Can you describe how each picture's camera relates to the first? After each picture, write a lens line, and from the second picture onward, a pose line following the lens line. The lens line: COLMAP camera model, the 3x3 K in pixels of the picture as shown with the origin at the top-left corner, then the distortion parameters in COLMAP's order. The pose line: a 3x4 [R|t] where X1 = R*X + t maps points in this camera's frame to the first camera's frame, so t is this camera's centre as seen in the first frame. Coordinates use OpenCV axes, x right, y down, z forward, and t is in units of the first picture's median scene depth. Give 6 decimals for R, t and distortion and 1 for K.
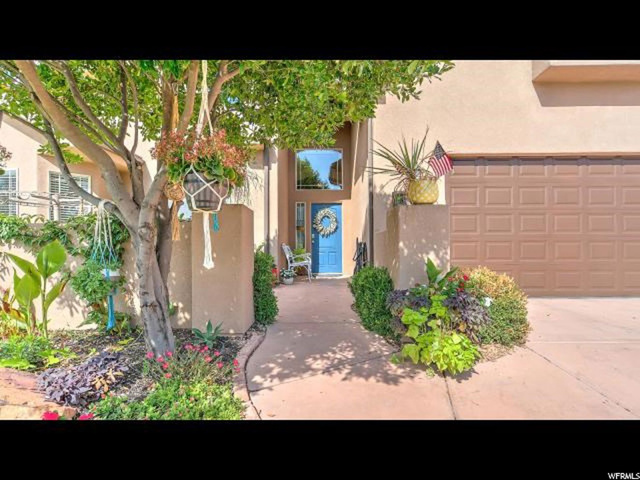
lens RADIAL K [[292.8, 0, 319.0], [0, 292.8, 236.6], [0, 0, 1]] dist [-0.003967, -0.000478]
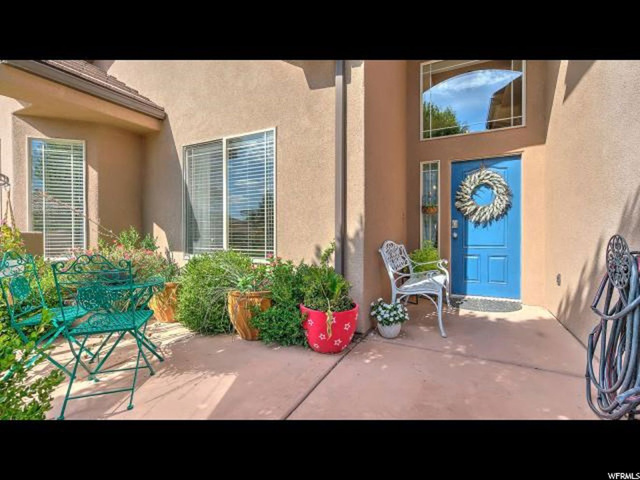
lens RADIAL K [[292.8, 0, 319.0], [0, 292.8, 236.6], [0, 0, 1]] dist [-0.003967, -0.000478]
pose [[0.892437, 0.009385, -0.451075, -0.001140], [0.018660, 0.998160, 0.057685, -0.014334], [0.450786, -0.059897, 0.890620, 0.420088]]
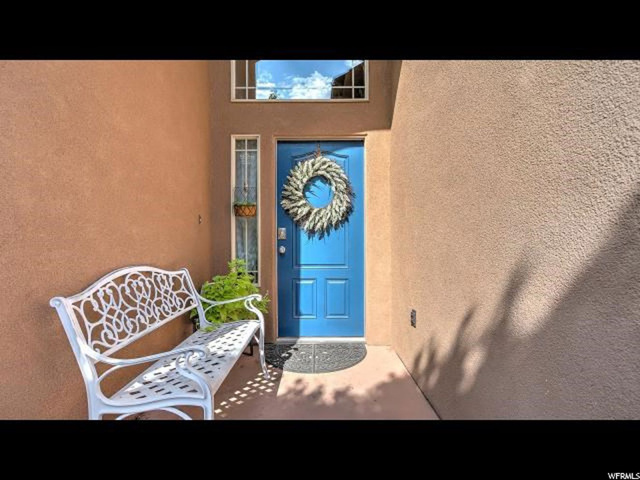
lens RADIAL K [[292.8, 0, 319.0], [0, 292.8, 236.6], [0, 0, 1]] dist [-0.003967, -0.000478]
pose [[0.999984, 0.004733, 0.003044, 0.023012], [-0.004820, 0.999564, 0.029135, -0.008480], [-0.002905, -0.029149, 0.999571, 0.649876]]
